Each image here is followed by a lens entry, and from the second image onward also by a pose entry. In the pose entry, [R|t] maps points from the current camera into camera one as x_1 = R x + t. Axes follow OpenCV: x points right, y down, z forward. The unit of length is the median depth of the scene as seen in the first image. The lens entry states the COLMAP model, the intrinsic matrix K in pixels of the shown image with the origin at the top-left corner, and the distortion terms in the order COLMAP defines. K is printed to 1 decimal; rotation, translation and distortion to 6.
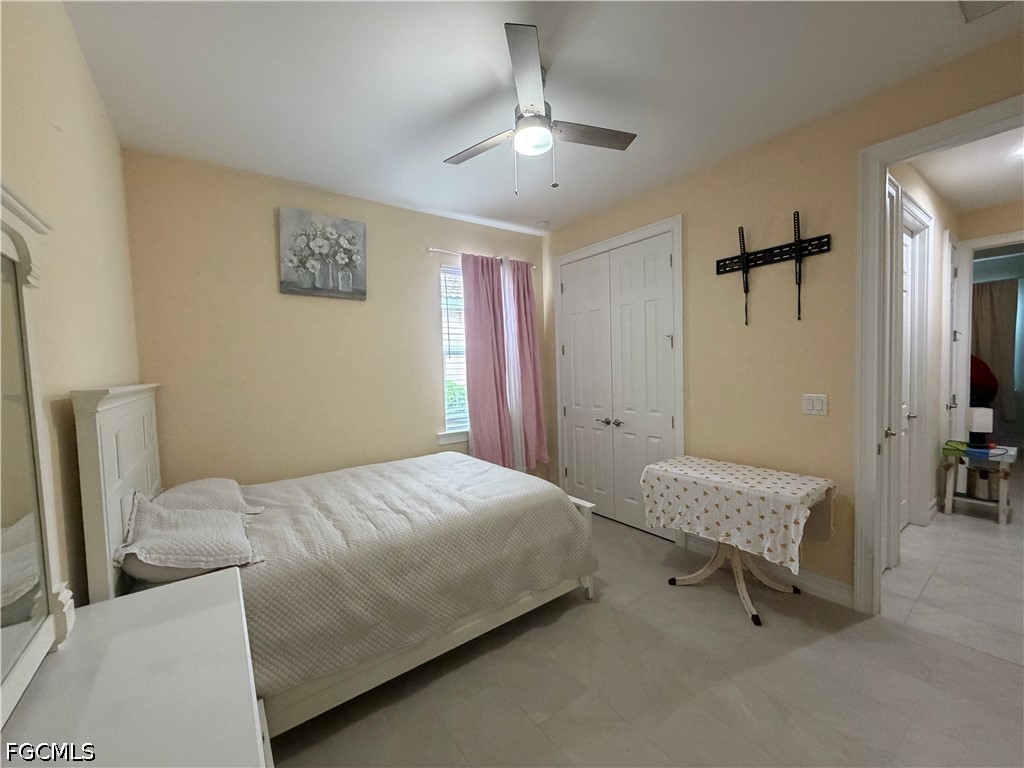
lens RADIAL K [[411.3, 0, 508.9], [0, 411.3, 383.9], [0, 0, 1]] dist [-0.000436, 0.000174]
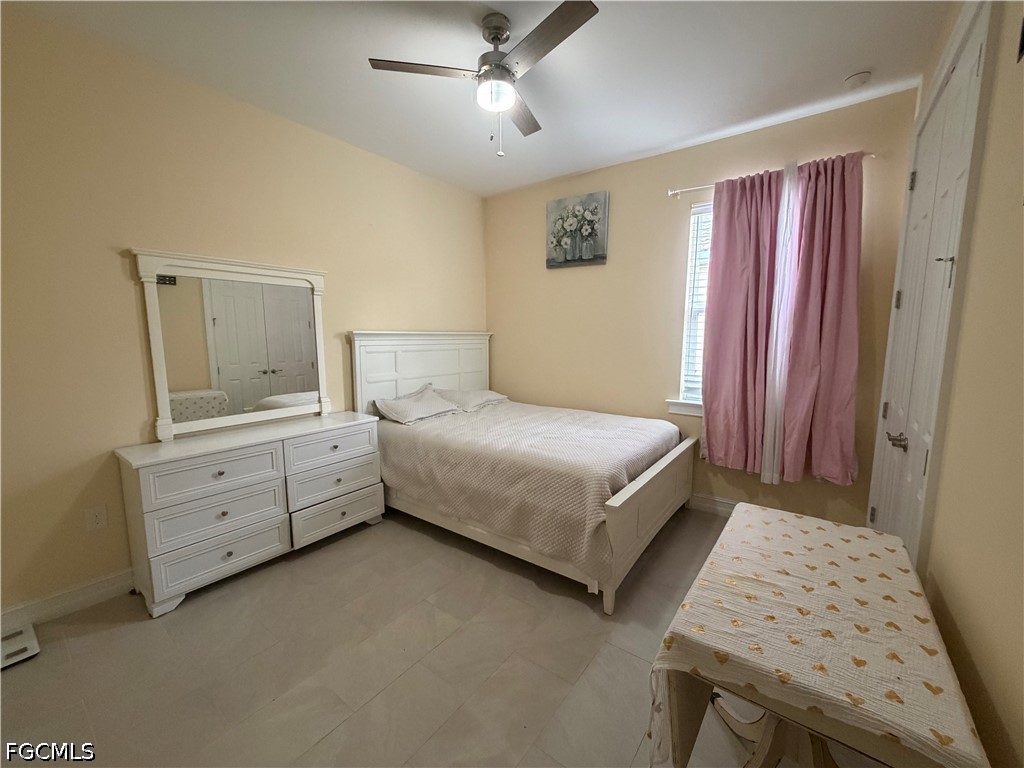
lens RADIAL K [[411.3, 0, 508.9], [0, 411.3, 383.9], [0, 0, 1]] dist [-0.000436, 0.000174]
pose [[0.283623, 0.147736, -0.947487, 0.705546], [-0.053457, 0.988961, 0.138201, -0.026724], [0.957445, 0.011453, 0.288390, 0.475096]]
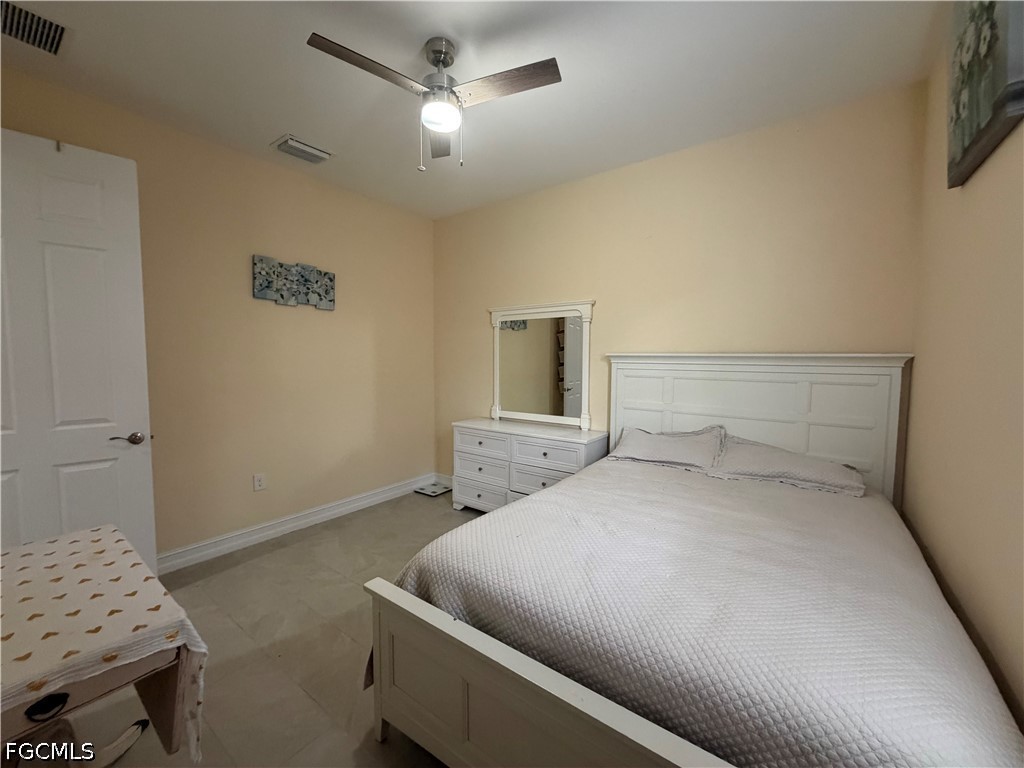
lens RADIAL K [[411.3, 0, 508.9], [0, 411.3, 383.9], [0, 0, 1]] dist [-0.000436, 0.000174]
pose [[-0.954997, 0.051053, -0.292190, 0.135324], [0.015903, 0.992472, 0.121433, -0.048918], [0.296190, 0.111321, -0.948619, 1.325970]]
